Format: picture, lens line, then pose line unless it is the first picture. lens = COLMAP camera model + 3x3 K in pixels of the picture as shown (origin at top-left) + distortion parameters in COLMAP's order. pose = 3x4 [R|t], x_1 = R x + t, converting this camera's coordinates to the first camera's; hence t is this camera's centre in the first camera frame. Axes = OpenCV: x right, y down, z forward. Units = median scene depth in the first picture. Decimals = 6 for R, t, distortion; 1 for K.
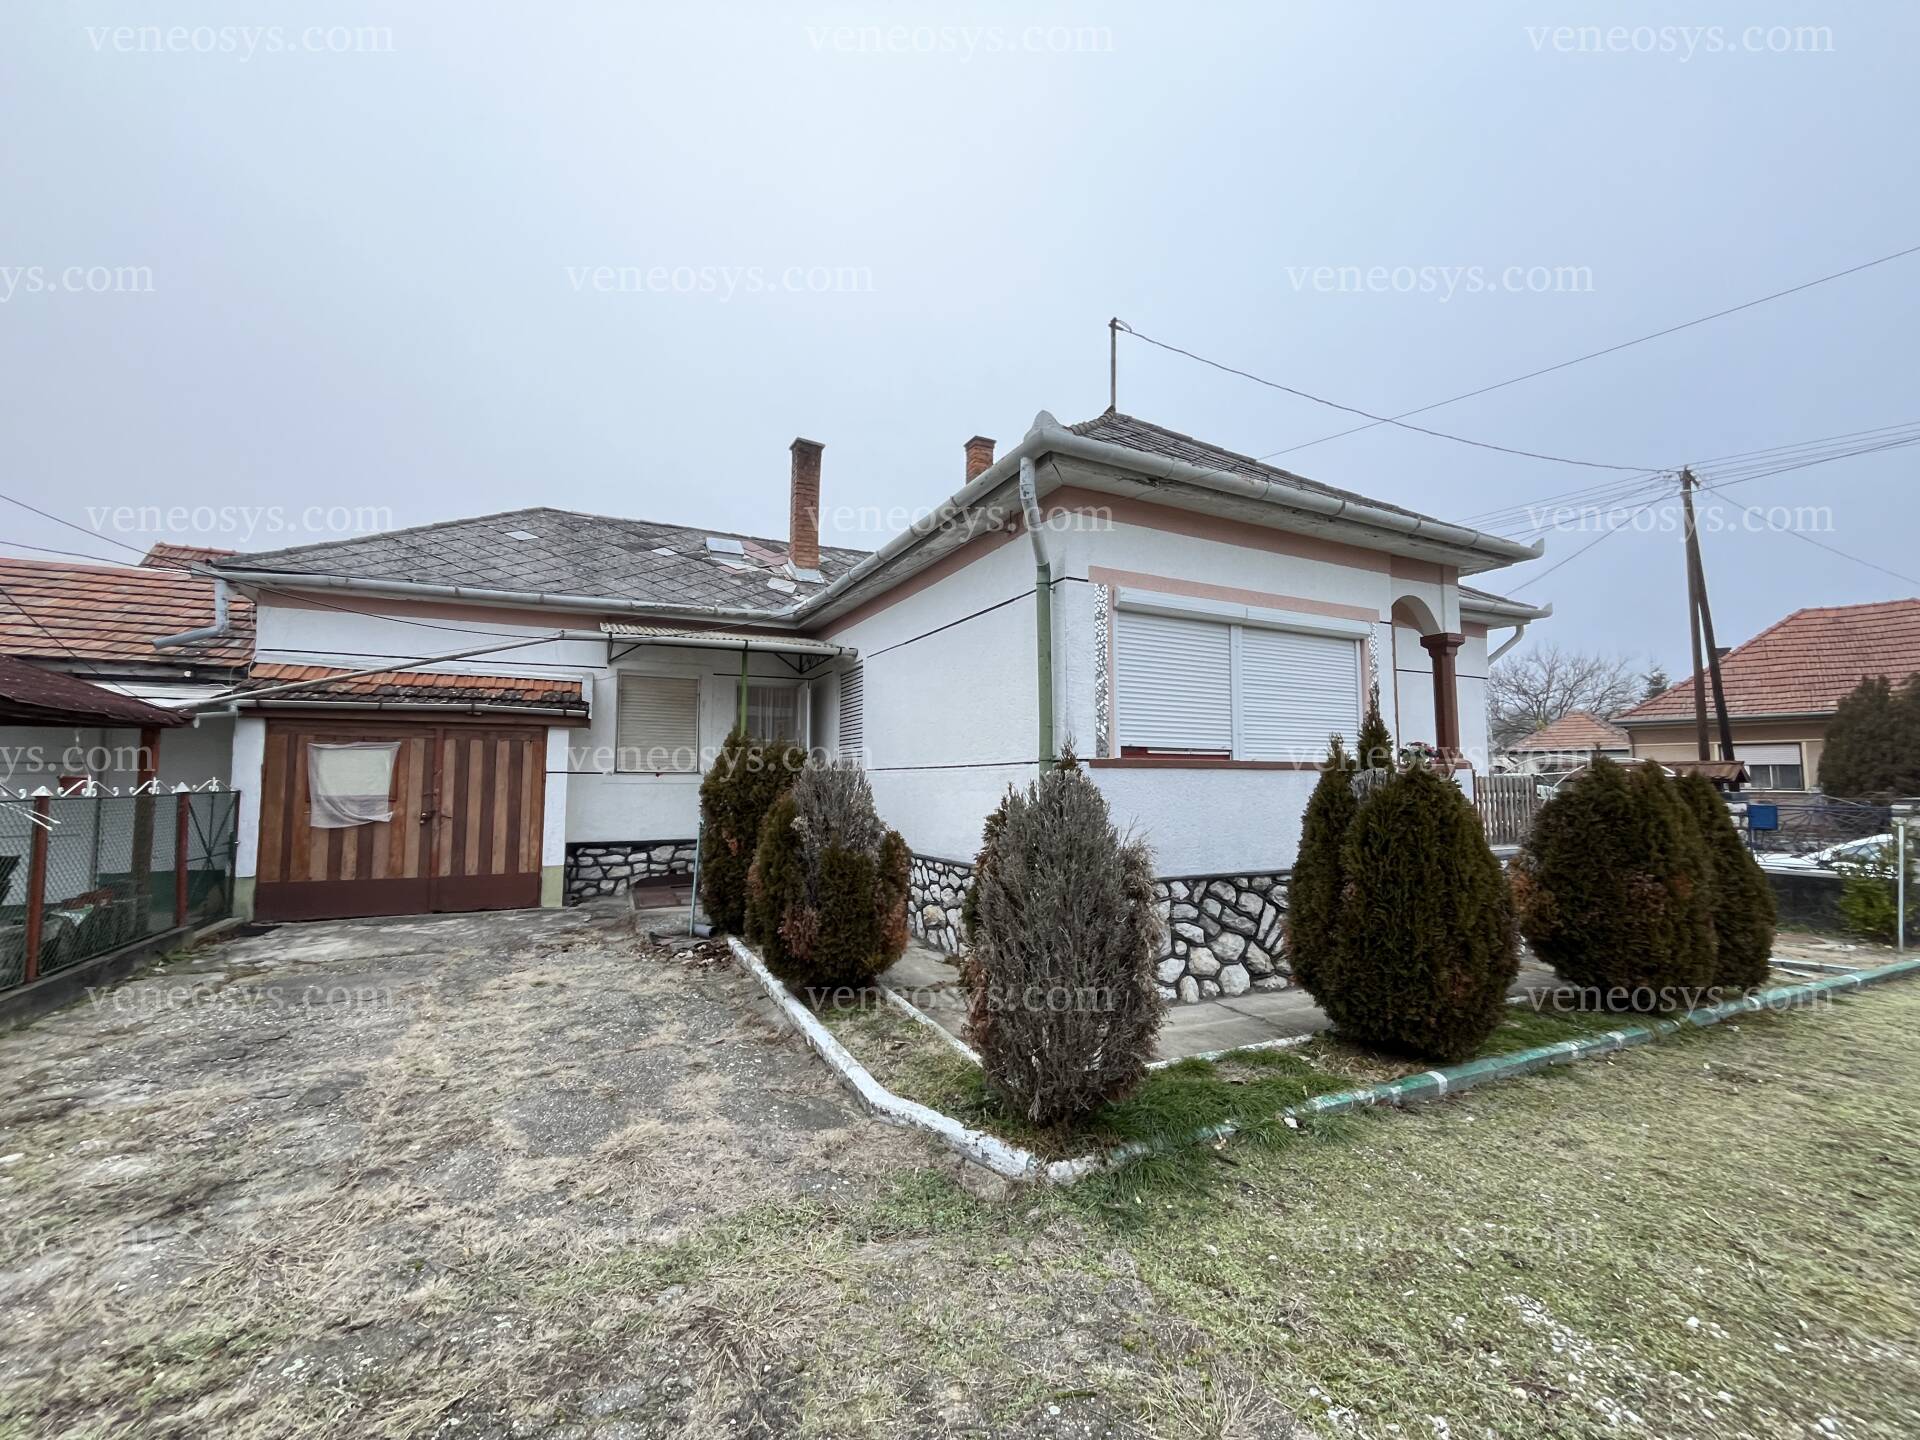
lens RADIAL K [[776.8, 0, 960.0], [0, 776.8, 720.0], [0, 0, 1]] dist [-0.003706, -0.000182]
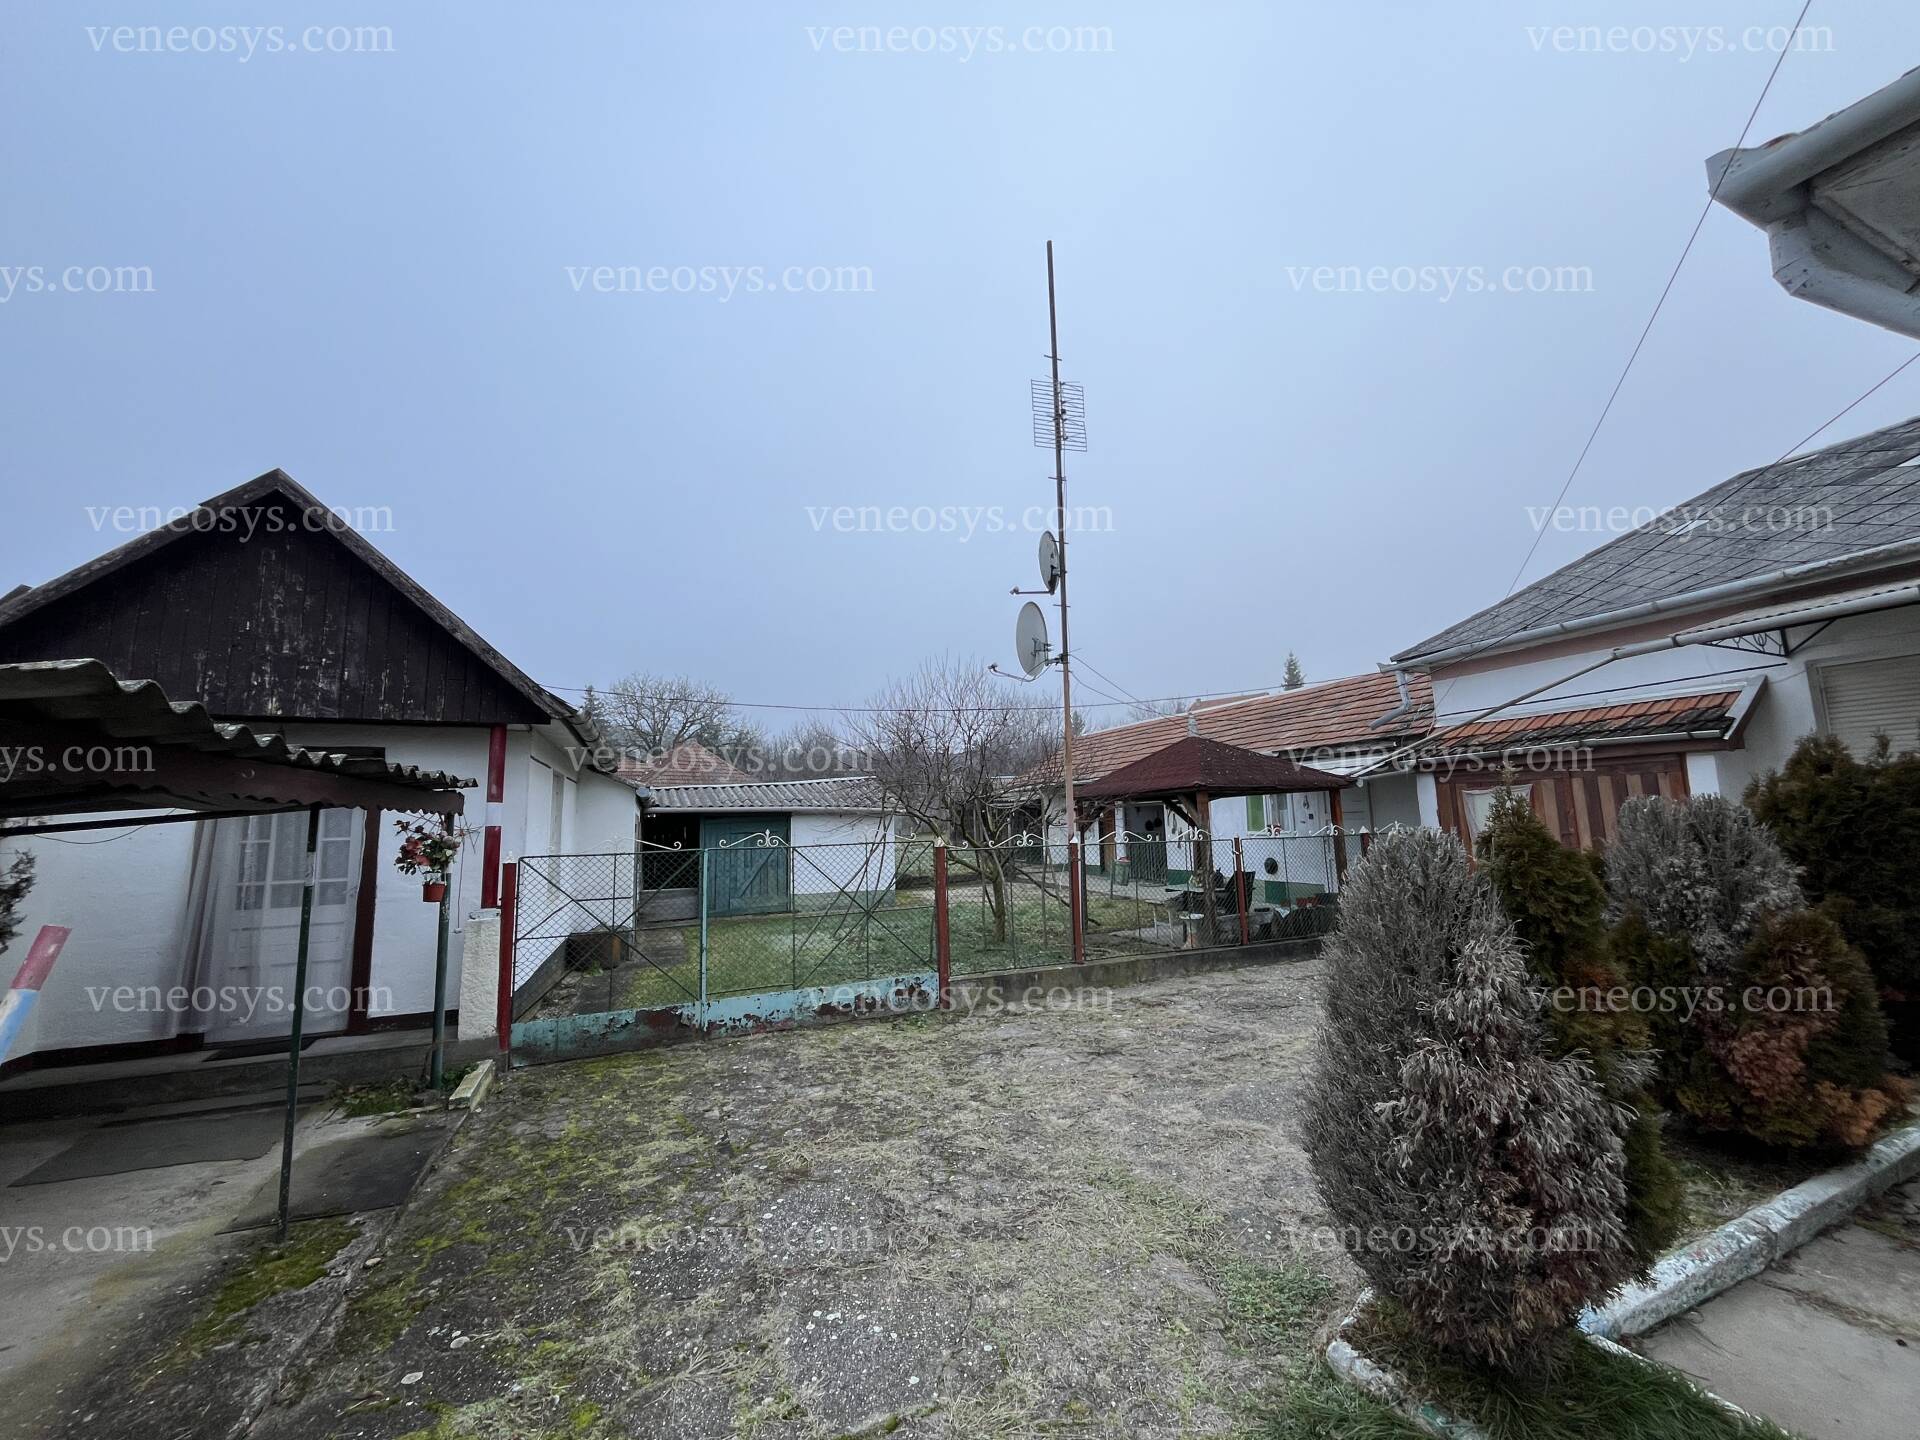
lens RADIAL K [[776.8, 0, 960.0], [0, 776.8, 720.0], [0, 0, 1]] dist [-0.003706, -0.000182]
pose [[-0.030585, -0.136266, -0.990200, 0.492380], [0.103608, 0.984895, -0.138736, 0.012035], [0.994148, -0.106836, -0.016004, 0.346986]]
